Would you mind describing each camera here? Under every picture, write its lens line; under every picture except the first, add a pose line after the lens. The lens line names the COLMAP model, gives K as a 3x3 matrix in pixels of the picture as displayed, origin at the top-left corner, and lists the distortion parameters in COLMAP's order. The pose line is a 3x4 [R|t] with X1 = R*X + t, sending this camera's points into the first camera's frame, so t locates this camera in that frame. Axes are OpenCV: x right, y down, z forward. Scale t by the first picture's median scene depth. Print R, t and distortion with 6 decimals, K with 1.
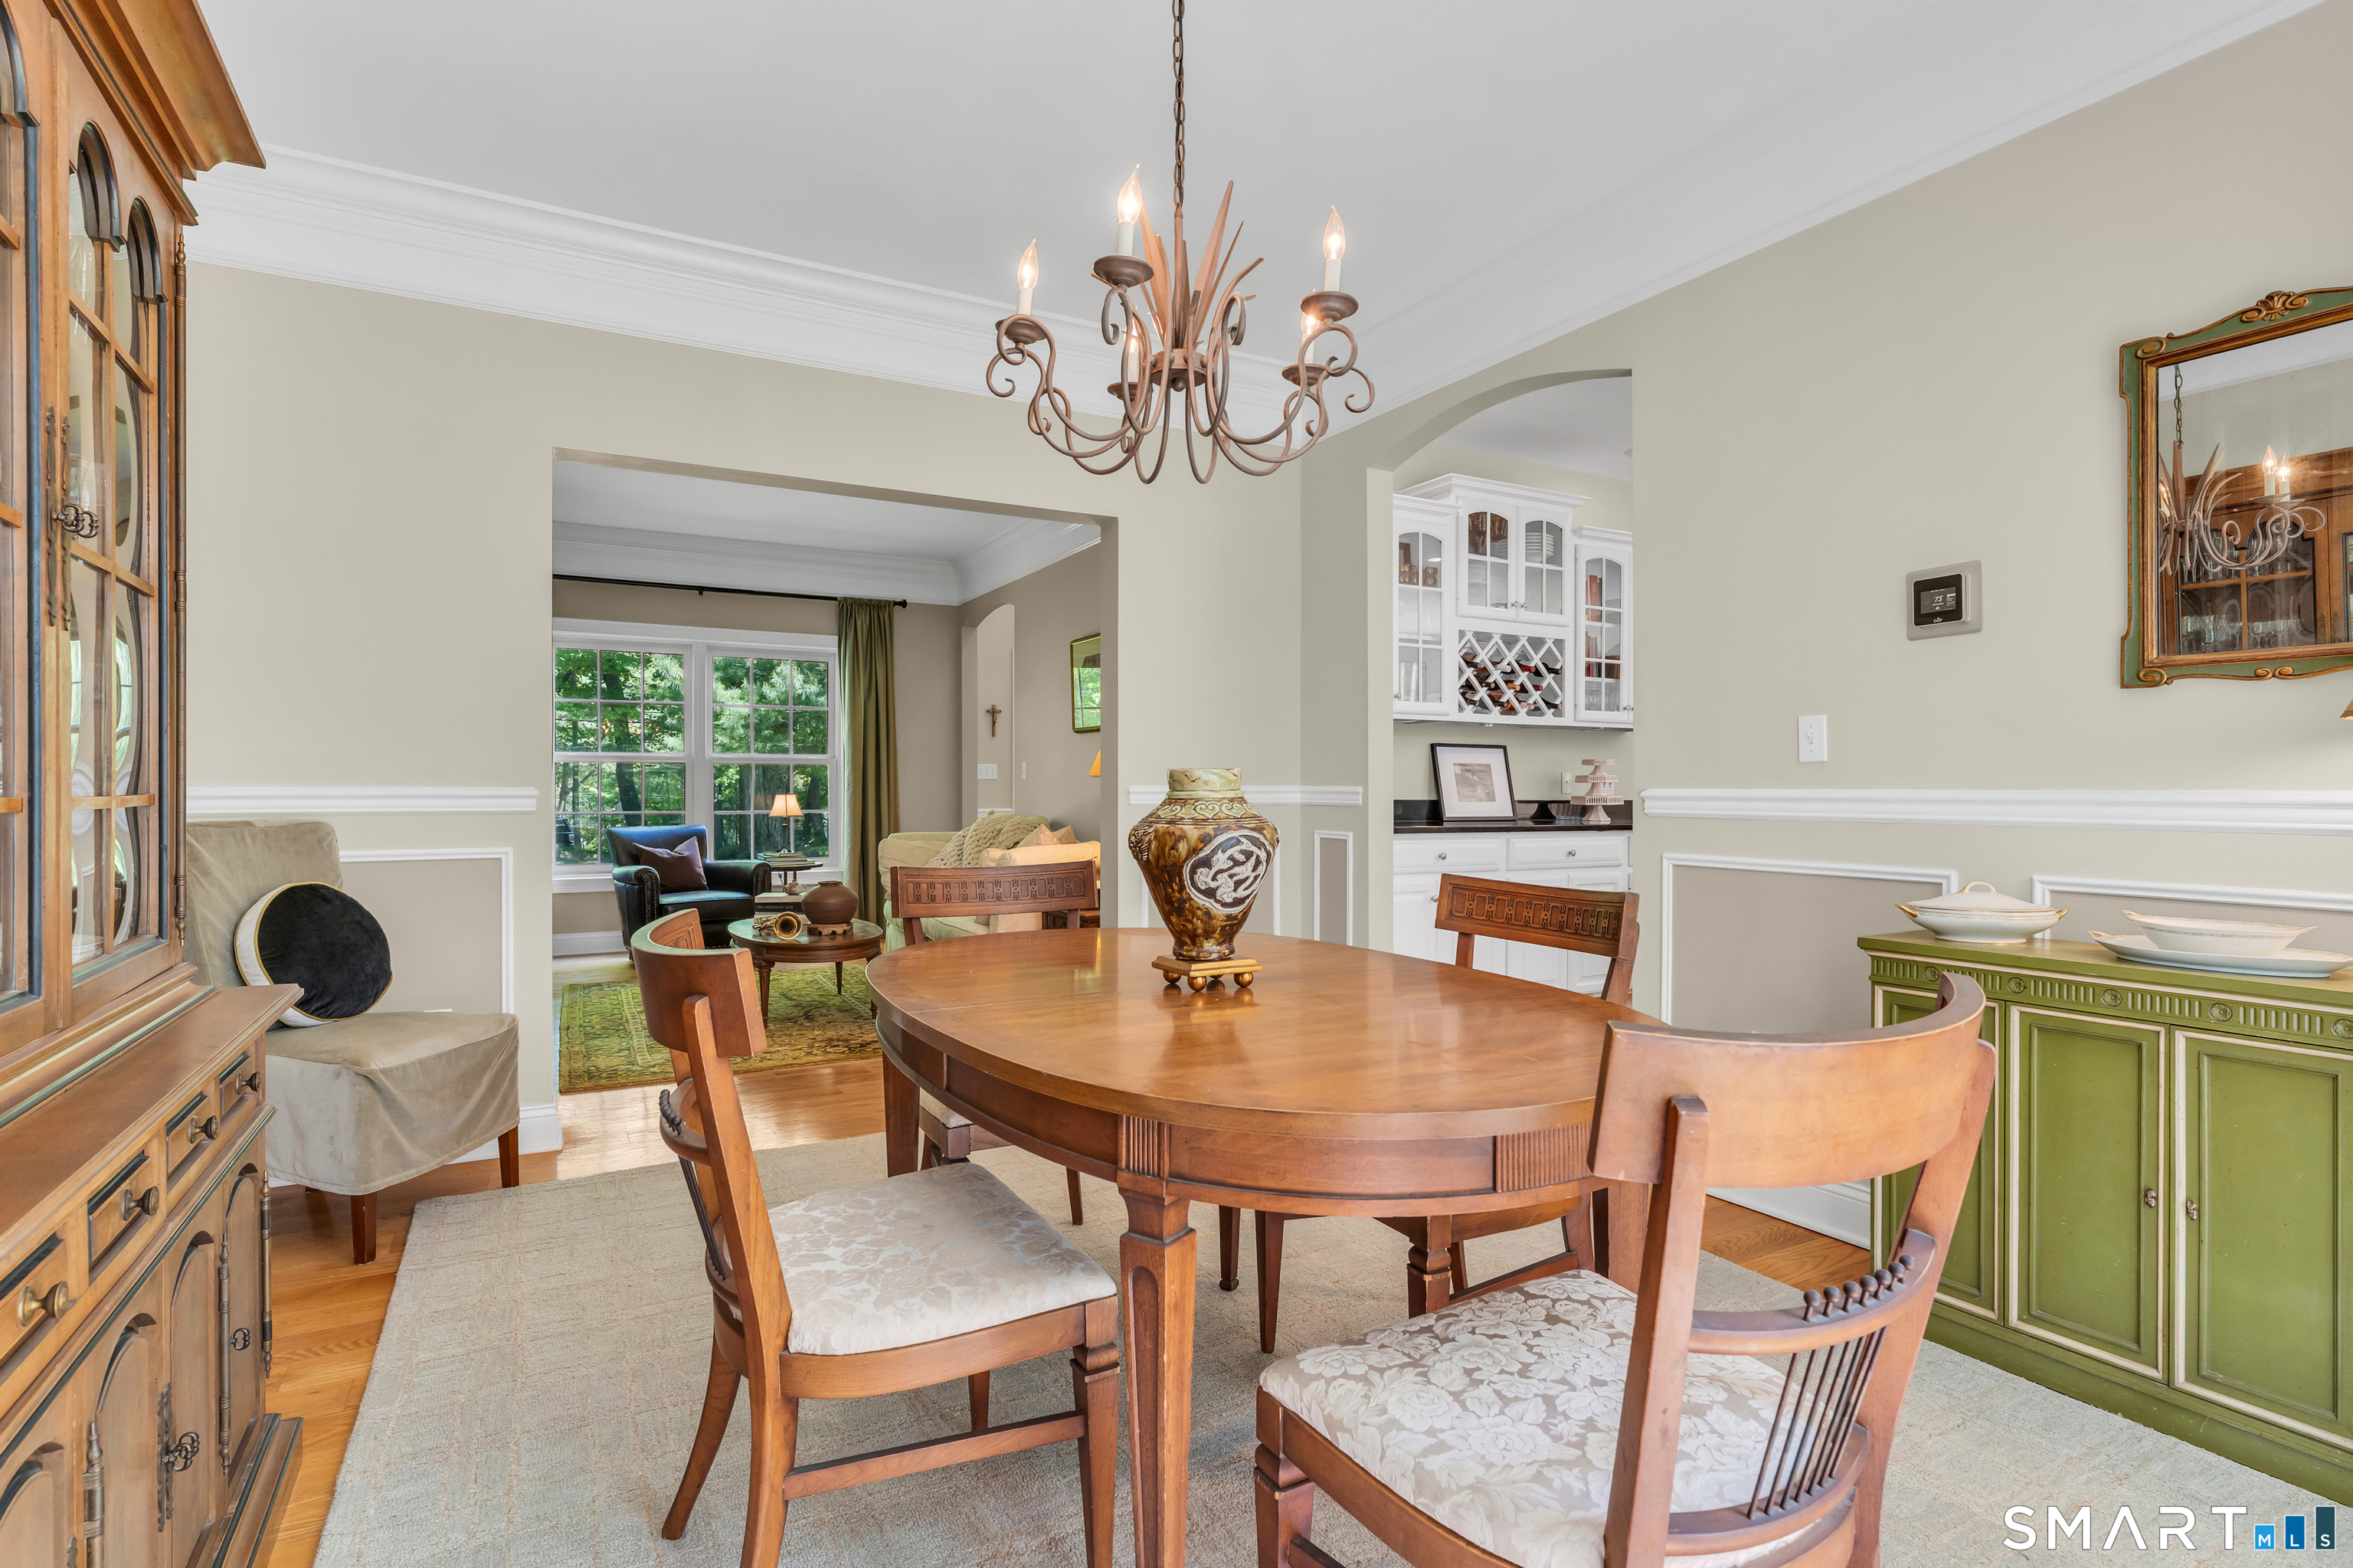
lens RADIAL K [[1201.2, 0, 1176.7], [0, 1201.2, 799.3], [0, 0, 1]] dist [0.002391, 0.000224]
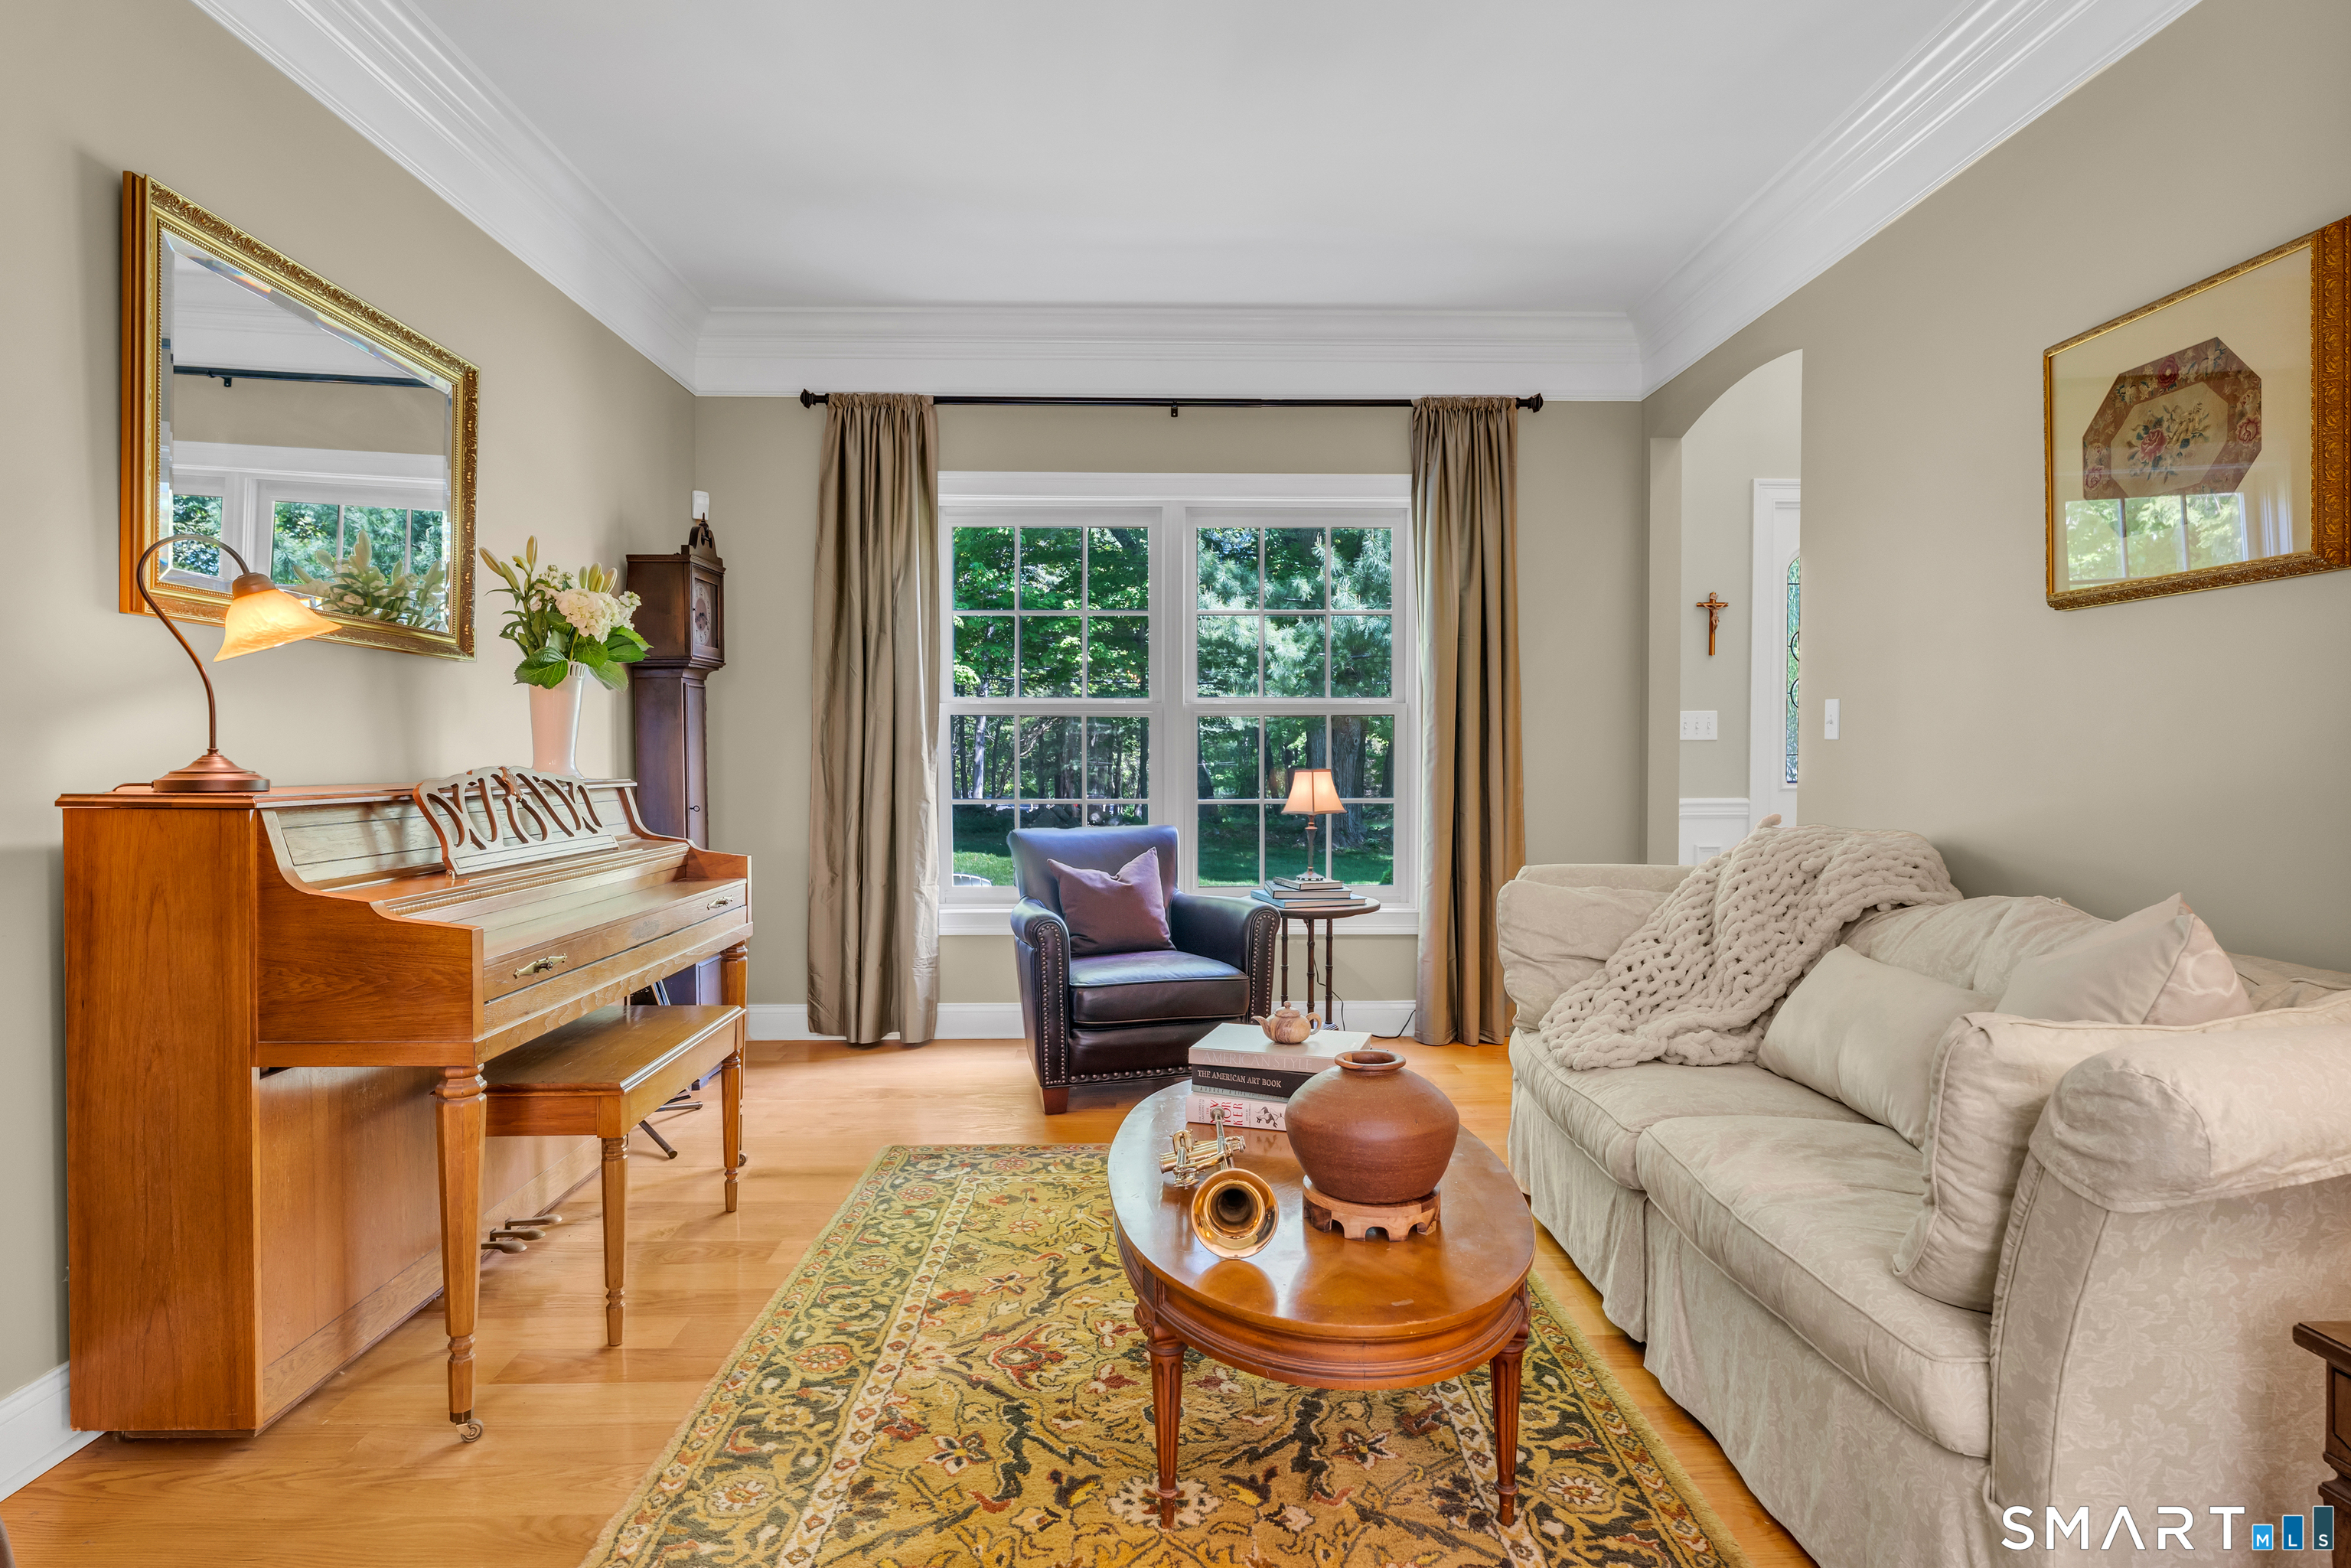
lens RADIAL K [[1200.1, 0, 1181.2], [0, 1200.1, 770.9], [0, 0, 1]] dist [0.002391, 0.000224]
pose [[0.890291, 0.002526, -0.455385, -0.134301], [-0.000295, 0.999988, 0.004969, -0.006364], [0.455392, -0.004290, 0.890281, 0.494330]]
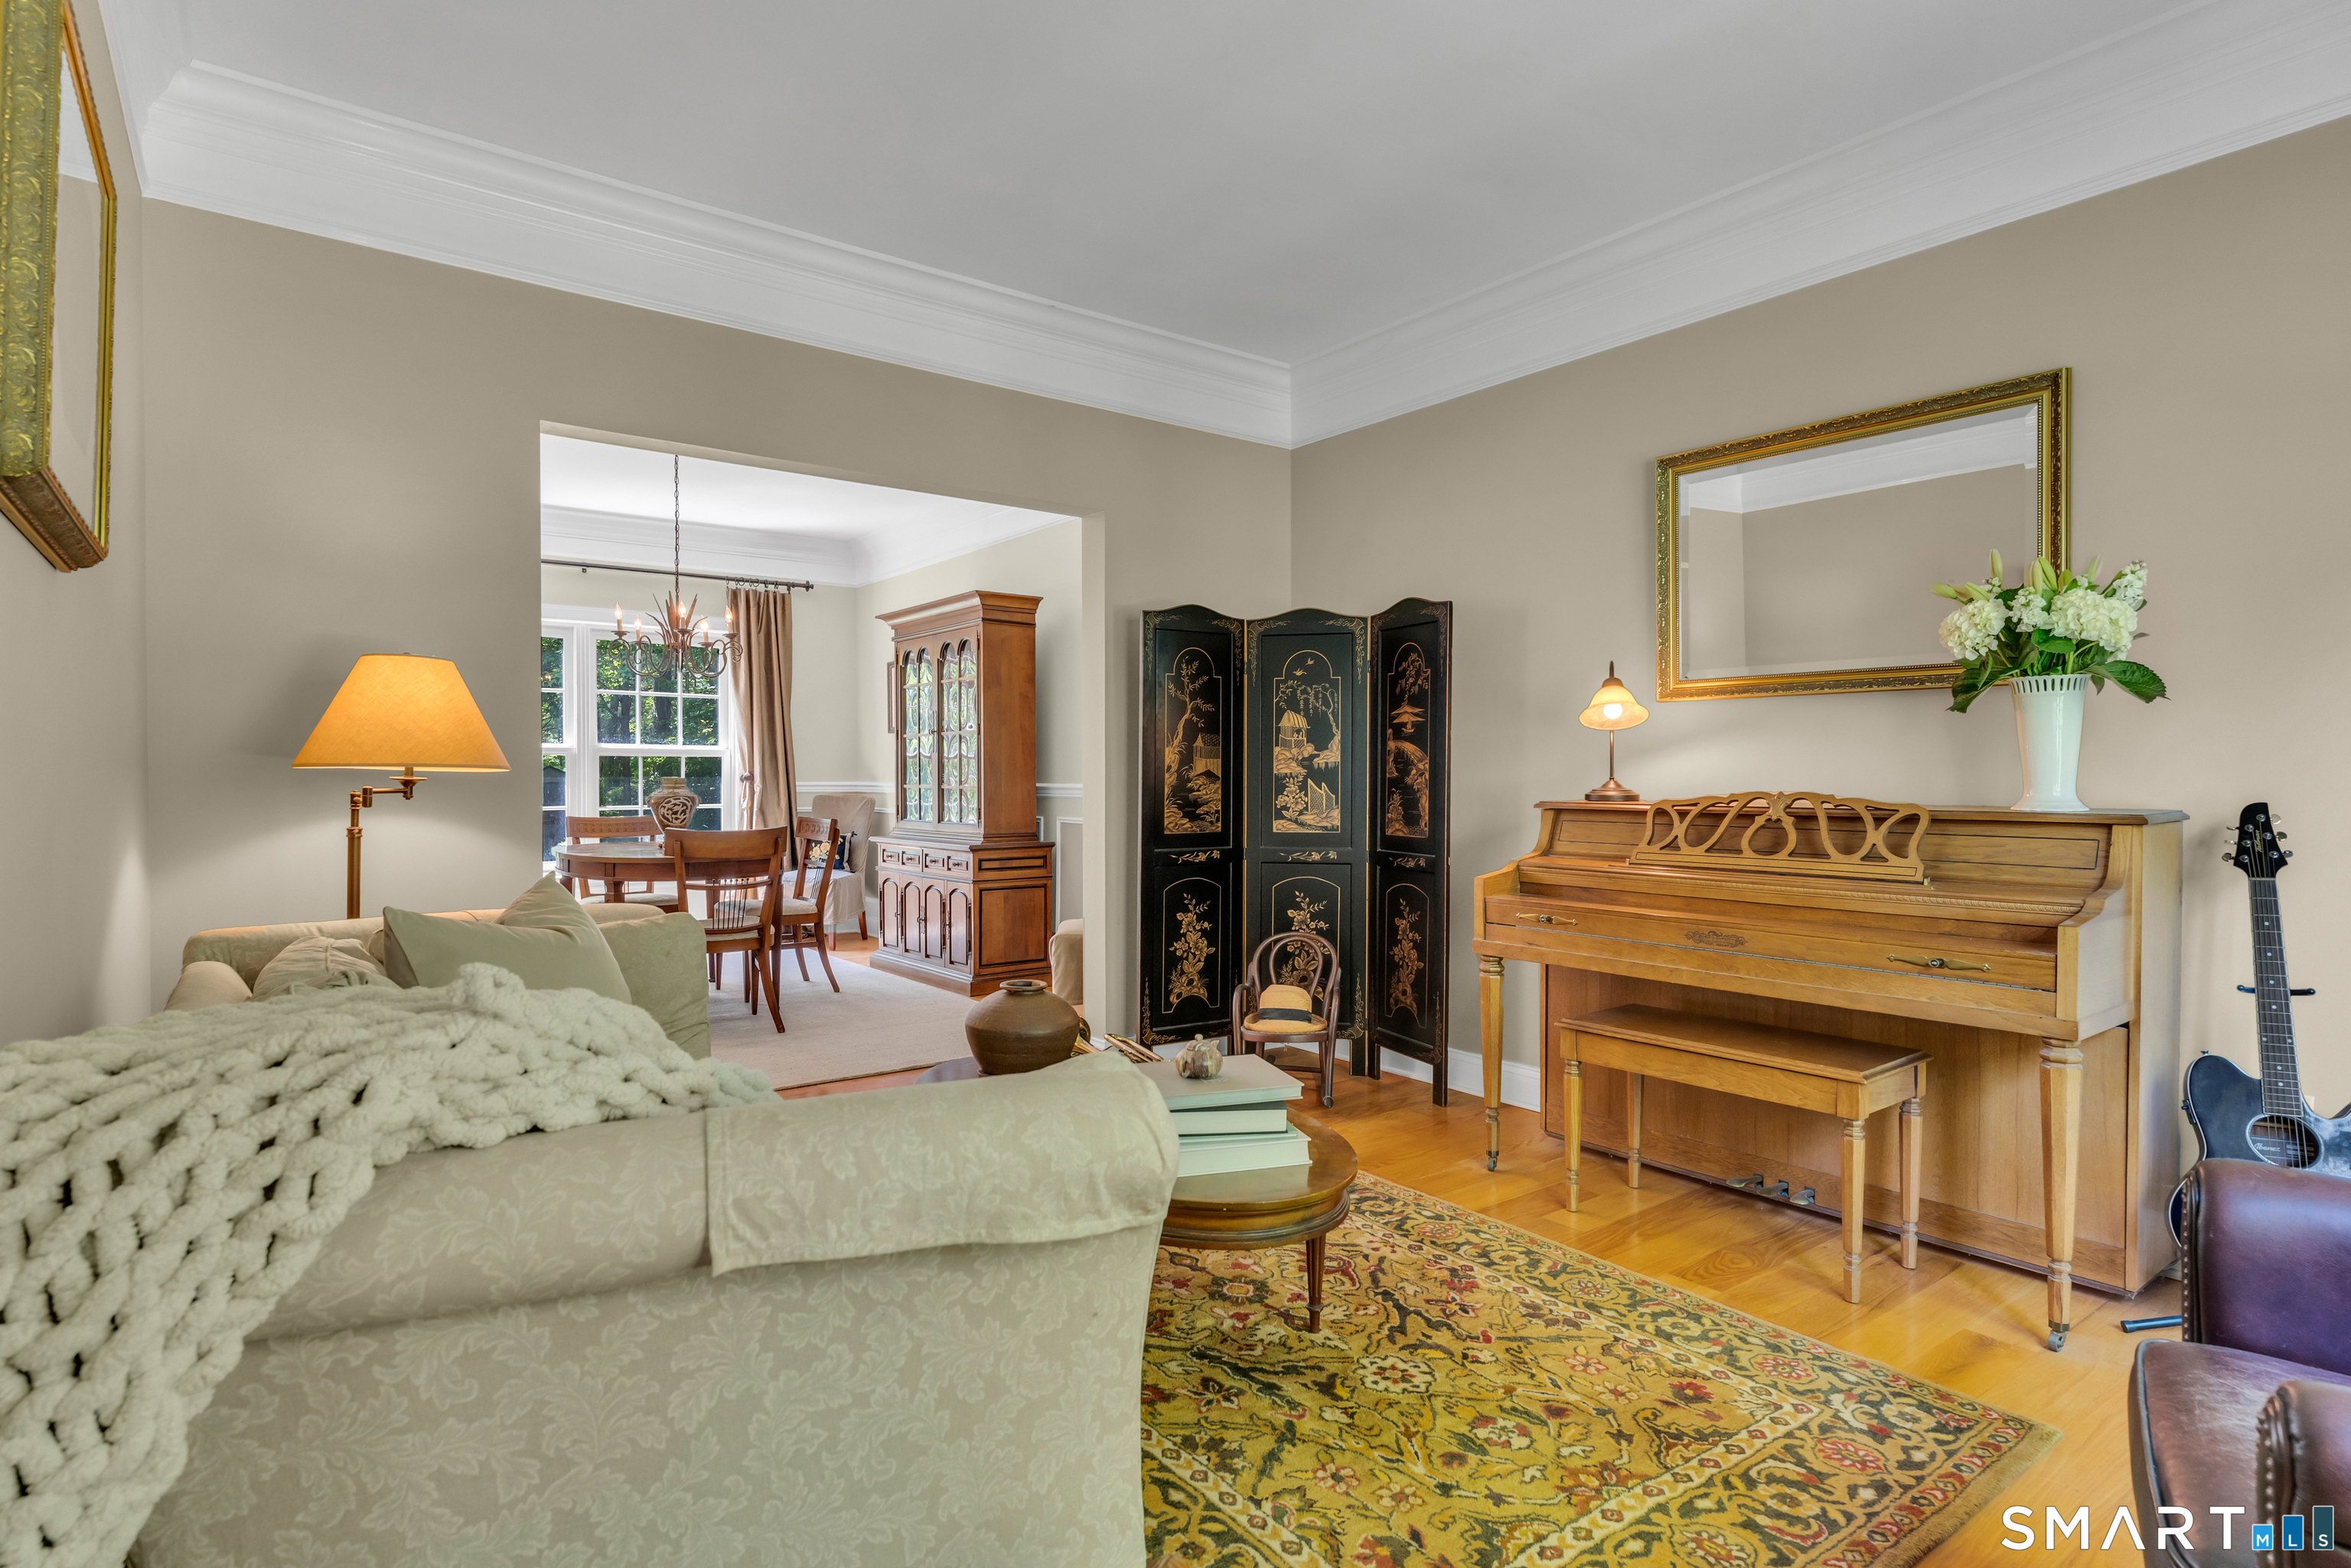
lens RADIAL K [[1200.1, 0, 1170.6], [0, 1200.1, 779.7], [0, 0, 1]] dist [0.002391, 0.000224]
pose [[-0.988274, -0.006064, -0.152570, -0.167084], [-0.006885, 0.999965, 0.004852, -0.008168], [0.152536, 0.005845, -0.988281, 0.796900]]
